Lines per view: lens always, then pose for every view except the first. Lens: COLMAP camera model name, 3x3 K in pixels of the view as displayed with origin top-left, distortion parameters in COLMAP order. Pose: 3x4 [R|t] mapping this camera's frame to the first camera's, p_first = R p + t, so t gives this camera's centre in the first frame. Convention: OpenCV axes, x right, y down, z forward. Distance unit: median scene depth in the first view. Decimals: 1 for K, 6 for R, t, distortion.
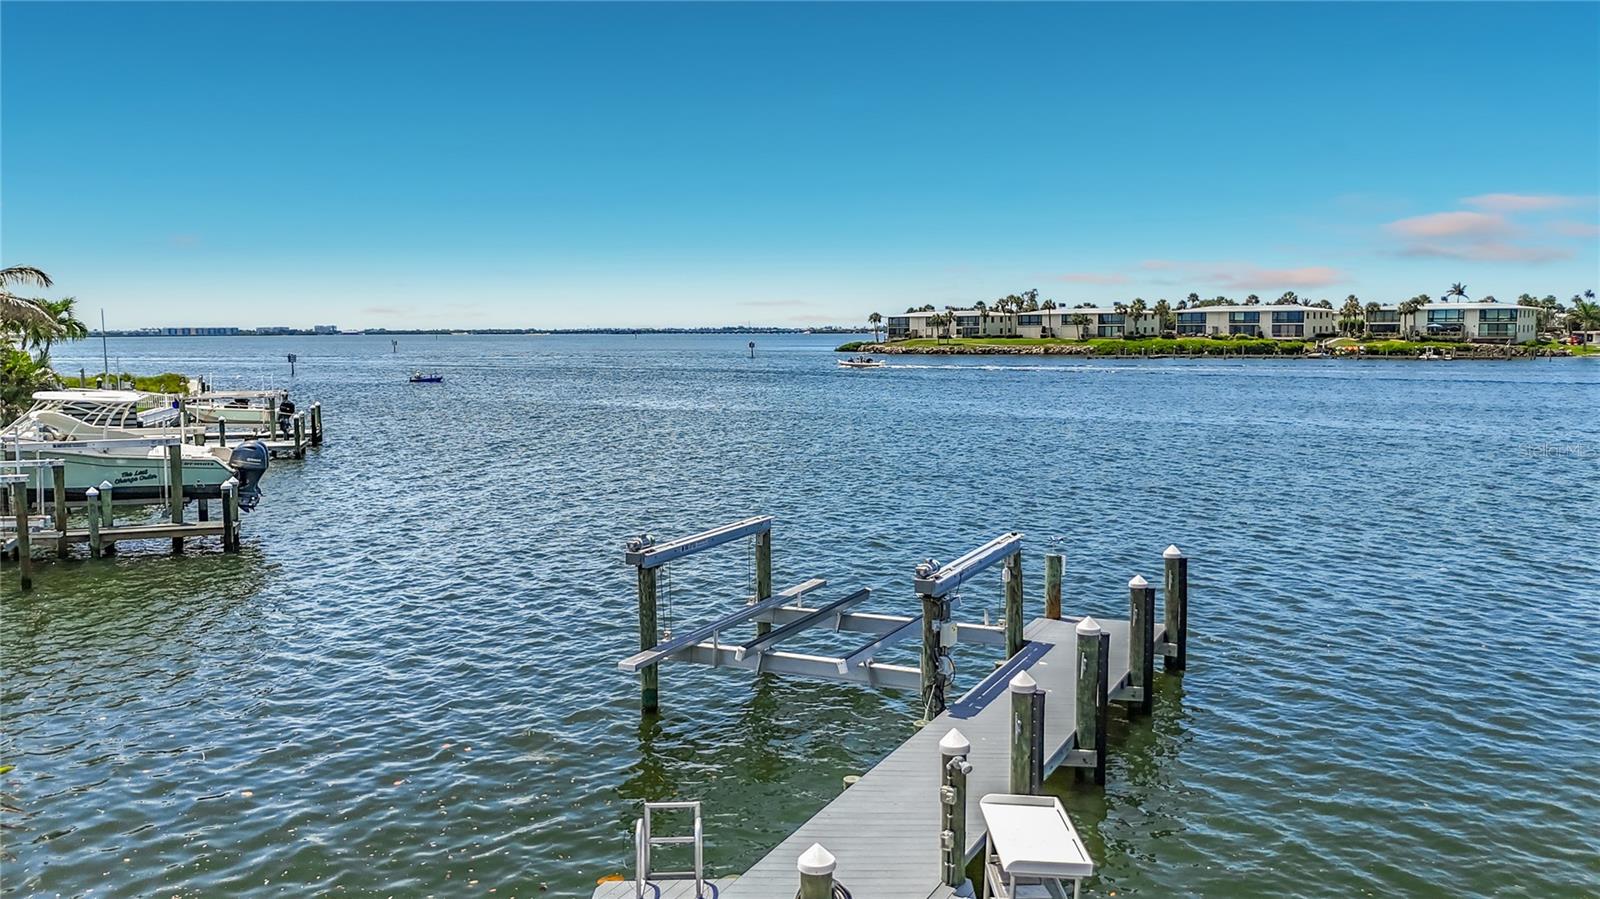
lens RADIAL K [[1219.3, 0, 801.8], [0, 1219.3, 449.3], [0, 0, 1]] dist [0.006417, -0.047780]
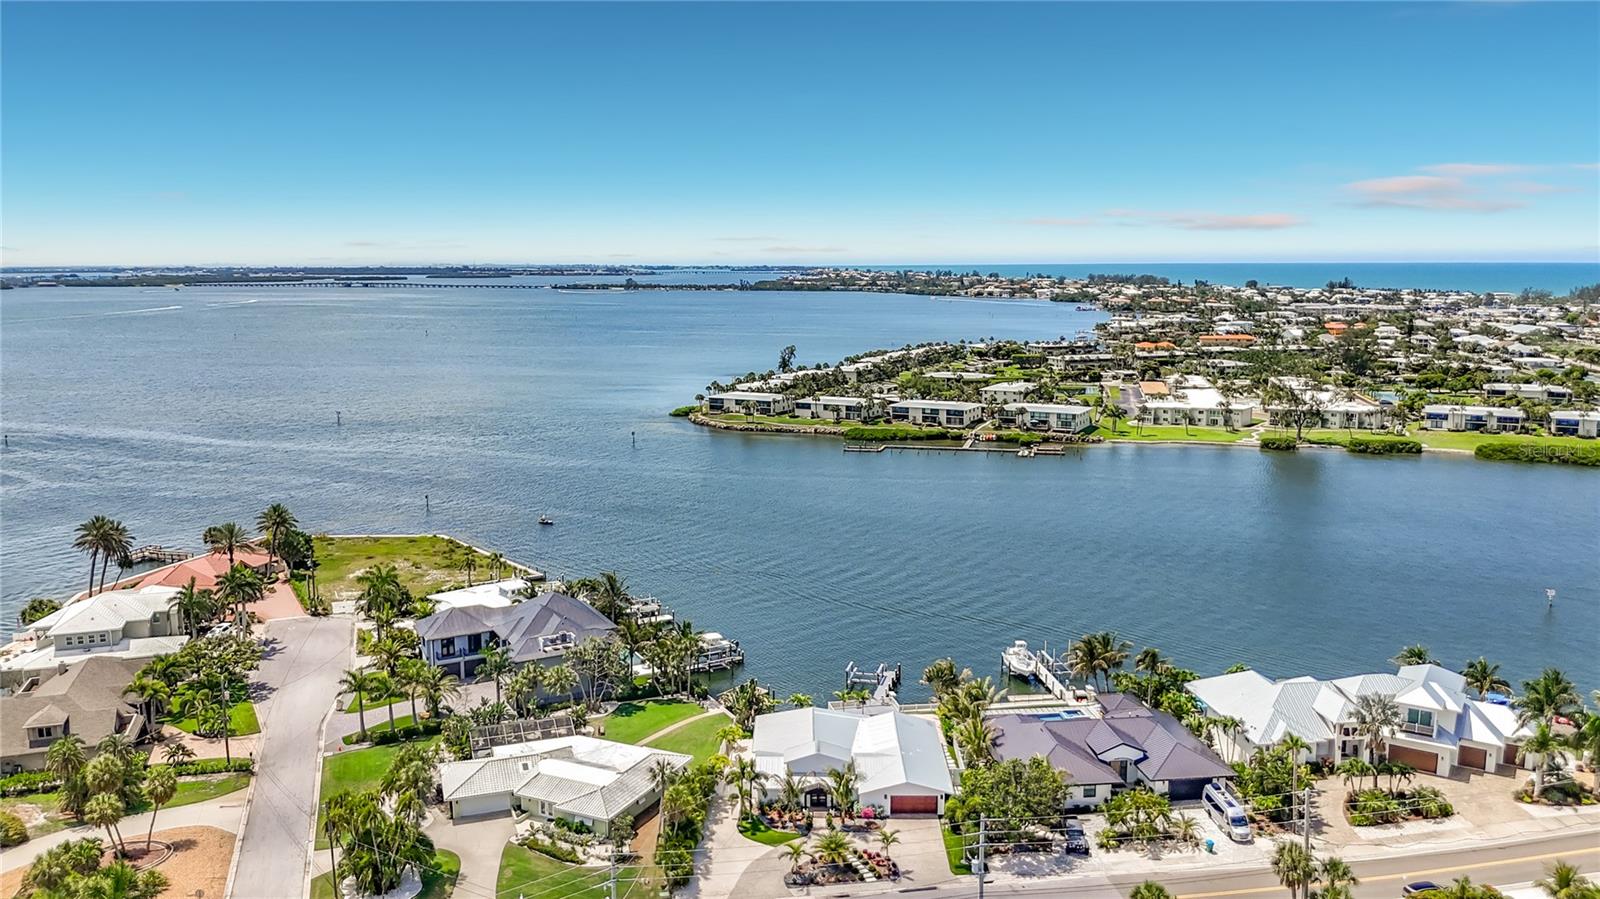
lens RADIAL K [[1188.5, 0, 801.6], [0, 1188.5, 450.5], [0, 0, 1]] dist [0.051554, -0.073653]
pose [[0.974558, -0.028680, 0.222291, -0.177426], [0.015756, 0.998092, 0.059697, -0.155831], [-0.223579, -0.054676, 0.973151, -0.559666]]
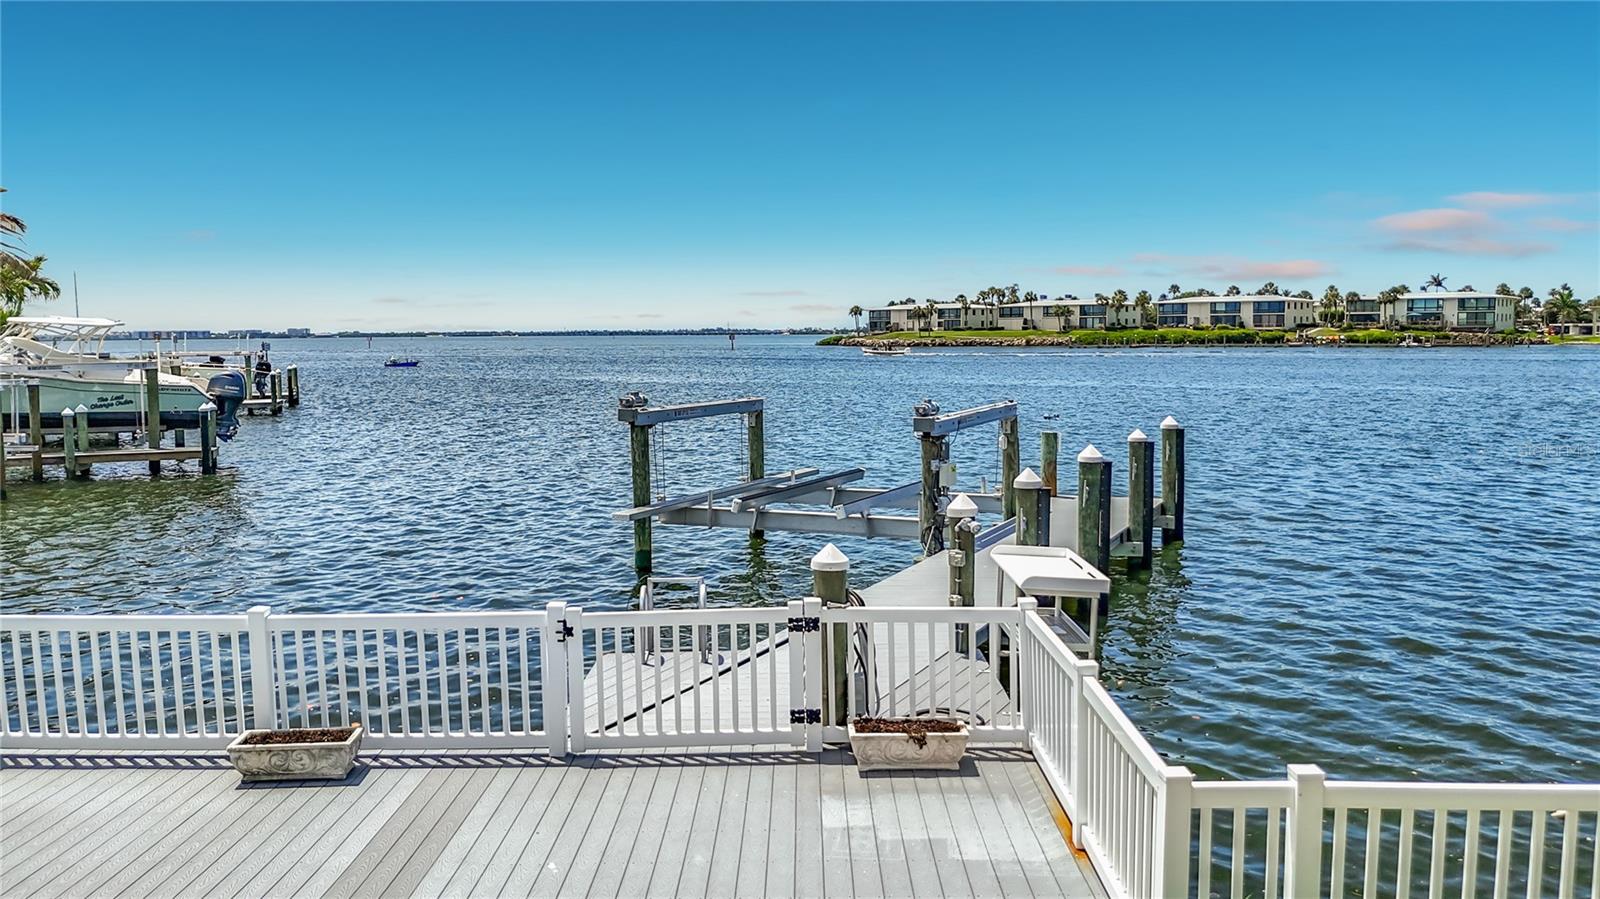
lens RADIAL K [[1229.3, 0, 802.7], [0, 1229.3, 444.7], [0, 0, 1]] dist [0.000465, -0.051474]
pose [[0.999845, -0.004440, 0.017011, -0.000871], [0.004540, 0.999973, -0.005839, 0.008248], [-0.016985, 0.005916, 0.999838, 0.000439]]
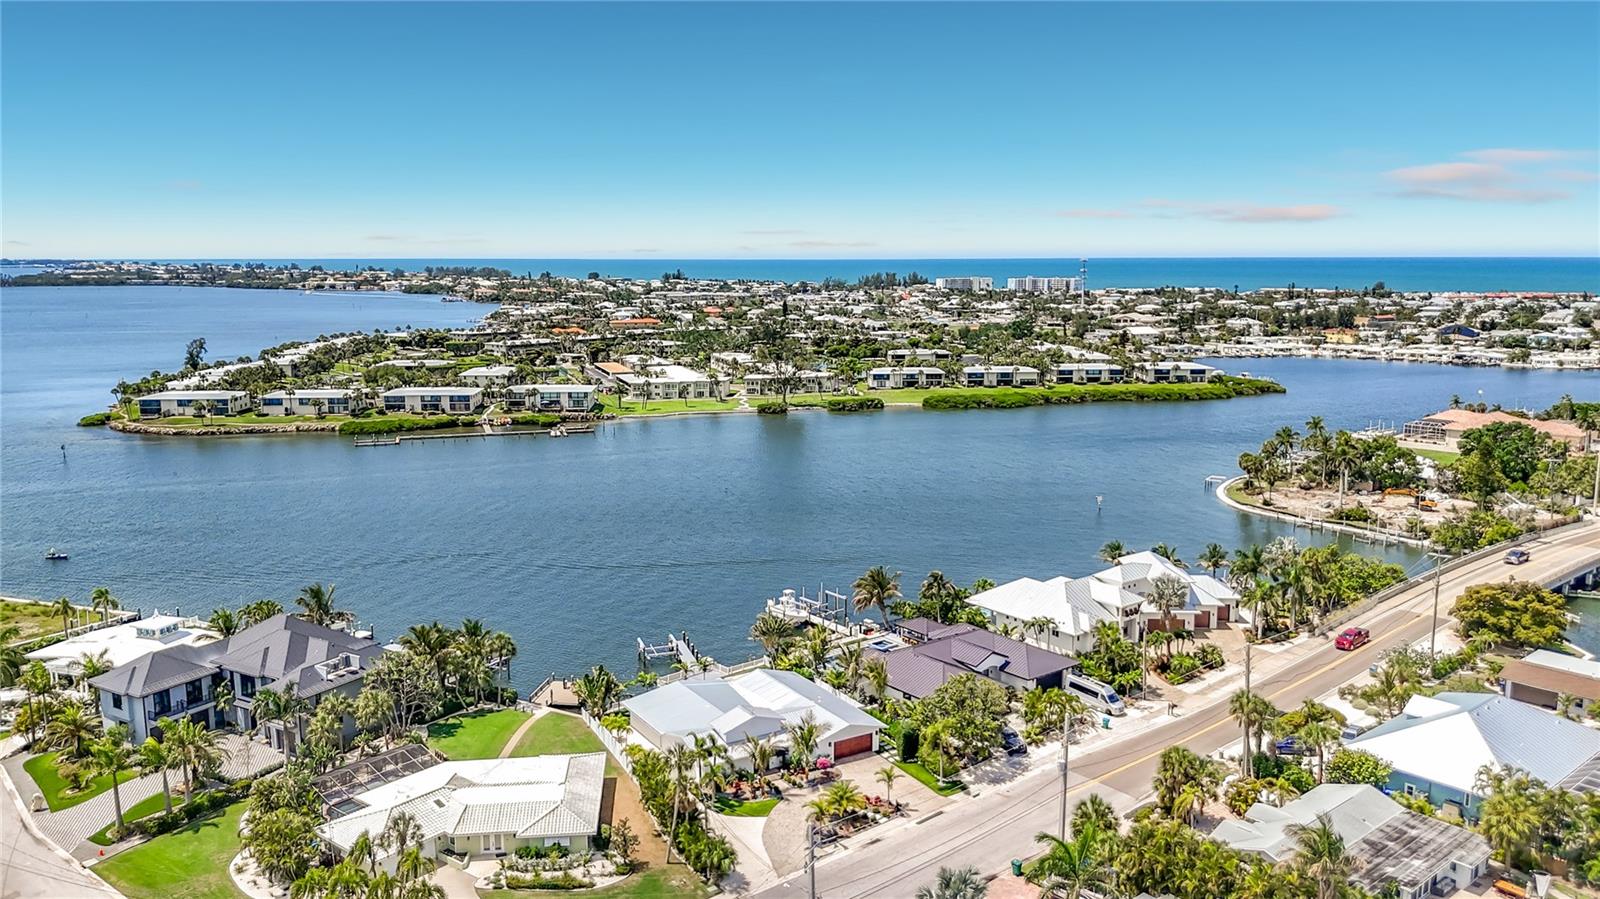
lens RADIAL K [[1197.1, 0, 796.2], [0, 1197.1, 454.7], [0, 0, 1]] dist [0.094247, -0.164618]
pose [[0.716483, -0.106334, 0.689453, -0.373399], [0.063425, 0.994151, 0.087415, -0.143035], [-0.694716, -0.018903, 0.719036, -0.432540]]
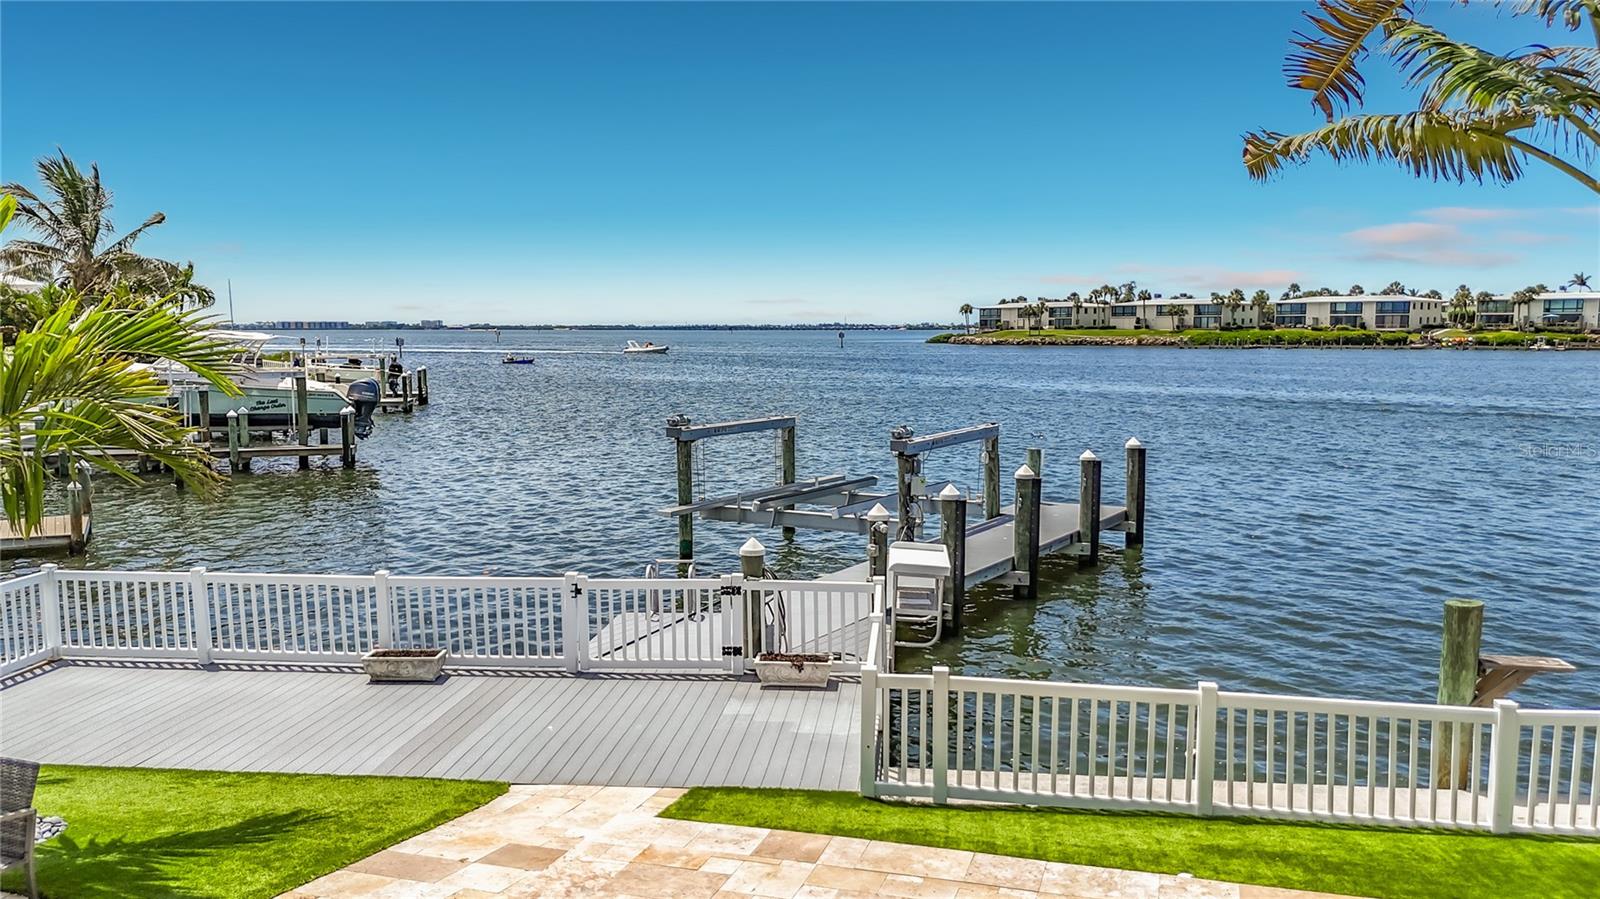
lens RADIAL K [[1219.8, 0, 801.6], [0, 1219.8, 480.1], [0, 0, 1]] dist [0.025805, -0.038690]
pose [[0.996855, 0.013130, -0.078157, 0.006129], [-0.010968, 0.999547, 0.028021, 0.007031], [0.078490, -0.027076, 0.996547, -0.015008]]
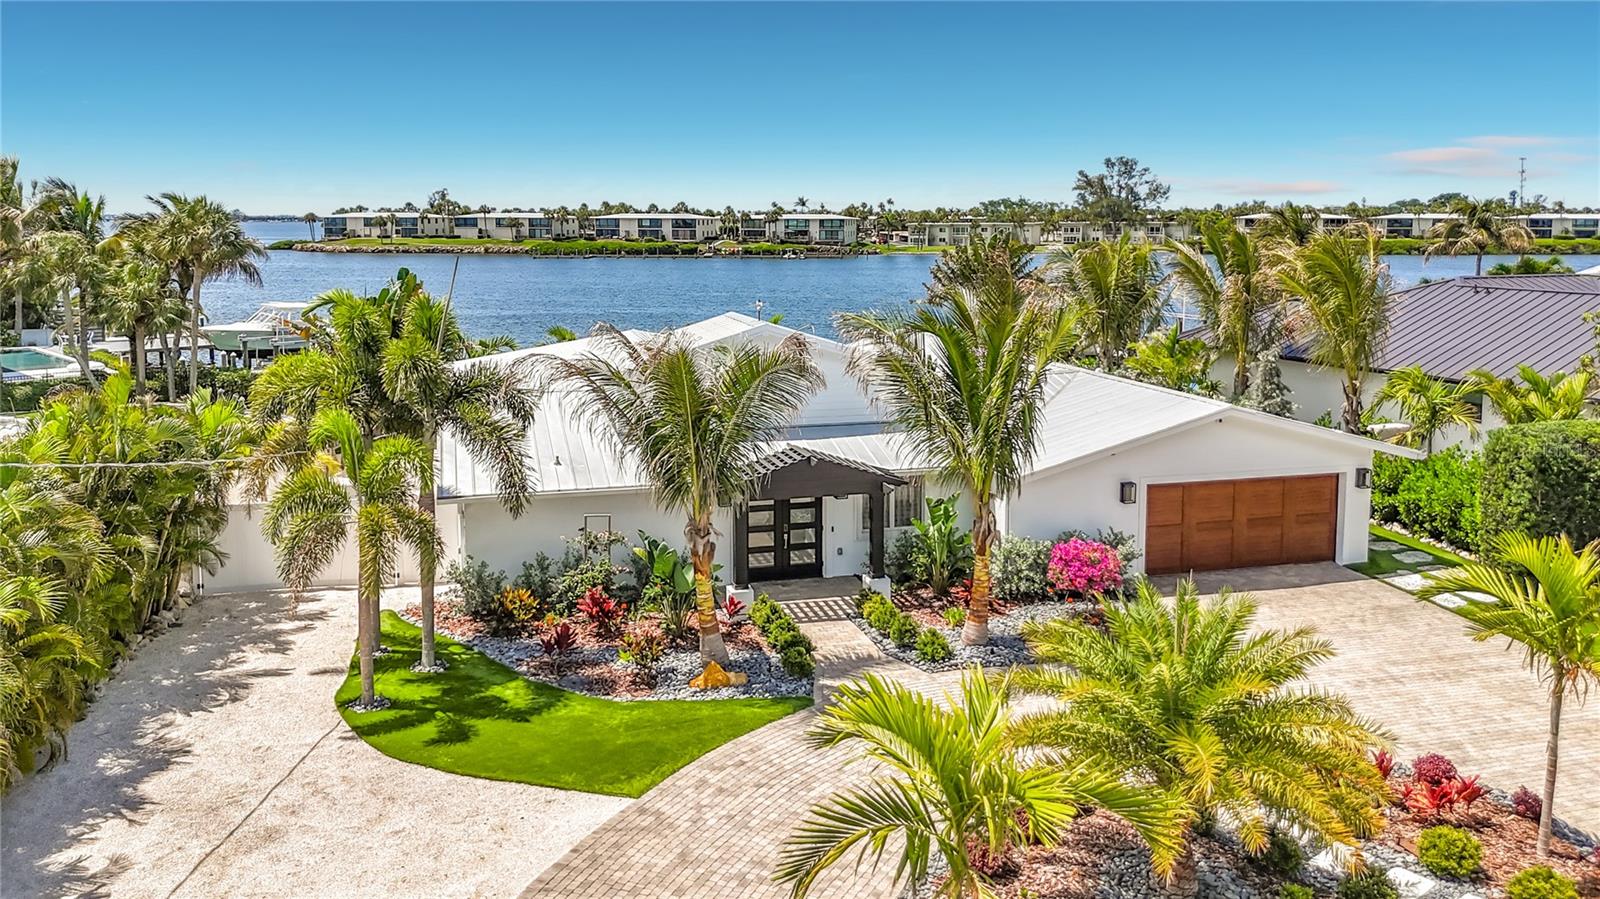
lens RADIAL K [[1241.0, 0, 802.0], [0, 1241.0, 376.4], [0, 0, 1]] dist [0.048958, -0.085884]
pose [[0.875765, -0.051228, 0.480013, -0.110062], [0.037817, 0.998578, 0.037575, 0.004198], [-0.481255, -0.014754, 0.876456, -0.168442]]
